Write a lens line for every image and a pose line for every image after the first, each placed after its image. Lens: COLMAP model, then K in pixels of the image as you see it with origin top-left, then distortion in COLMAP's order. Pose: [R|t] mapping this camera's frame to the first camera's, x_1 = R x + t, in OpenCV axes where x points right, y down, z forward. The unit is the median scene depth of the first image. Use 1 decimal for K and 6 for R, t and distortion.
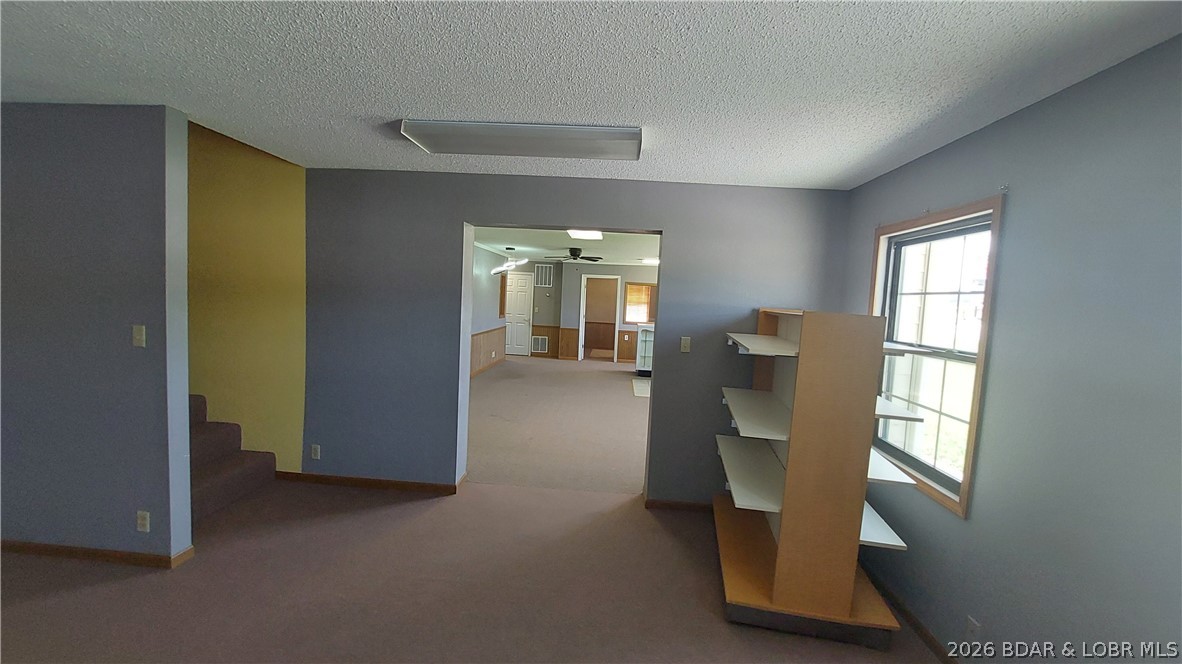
lens RADIAL K [[469.6, 0, 598.1], [0, 469.6, 333.0], [0, 0, 1]] dist [-0.029782, 0.003422]
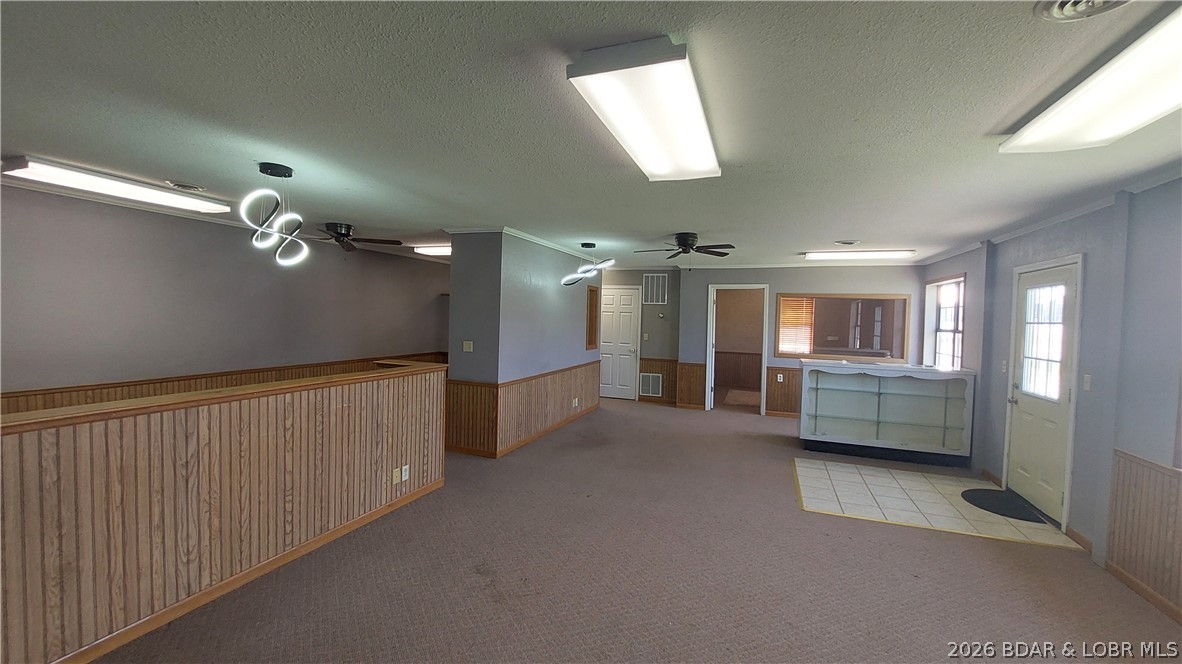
lens RADIAL K [[469.6, 0, 590.9], [0, 469.6, 325.4], [0, 0, 1]] dist [-0.029782, 0.003422]
pose [[0.949910, -0.019027, -0.311945, 0.014078], [-0.002238, 0.997705, -0.067672, -0.018293], [0.312517, 0.064980, 0.947687, 0.297980]]
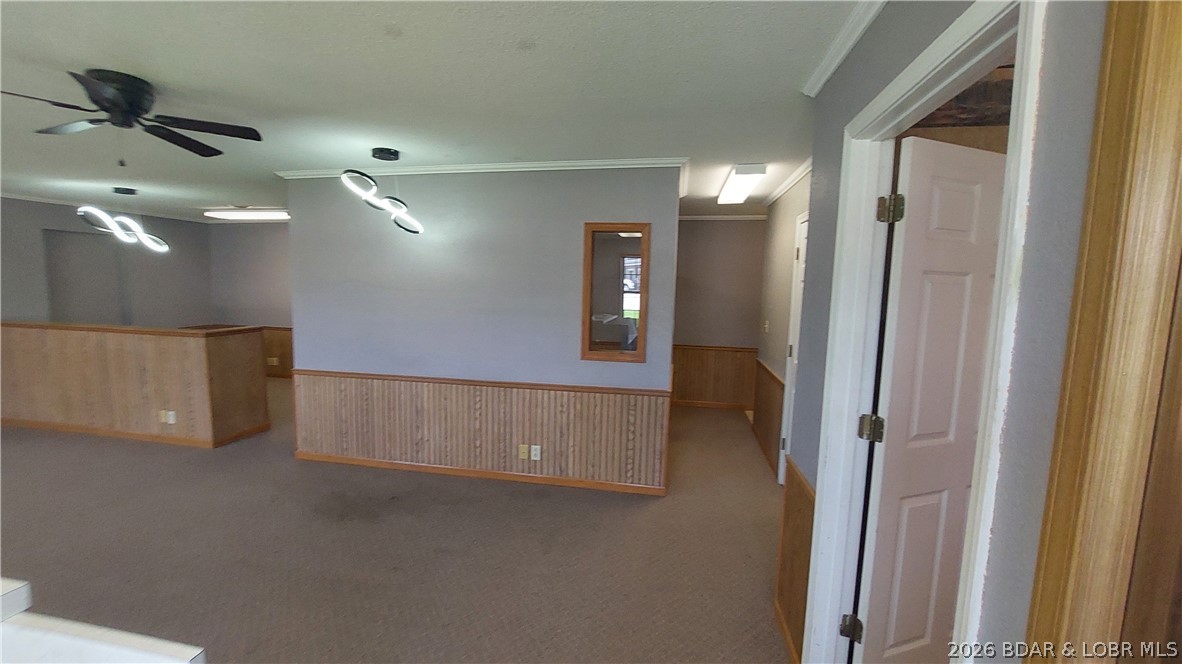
lens RADIAL K [[469.6, 0, 586.5], [0, 469.6, 332.8], [0, 0, 1]] dist [-0.029782, 0.003422]
pose [[-0.138778, 0.050599, -0.989030, 0.109469], [-0.100873, 0.992777, 0.064945, -0.064783], [0.985173, 0.108779, -0.132672, 0.935096]]
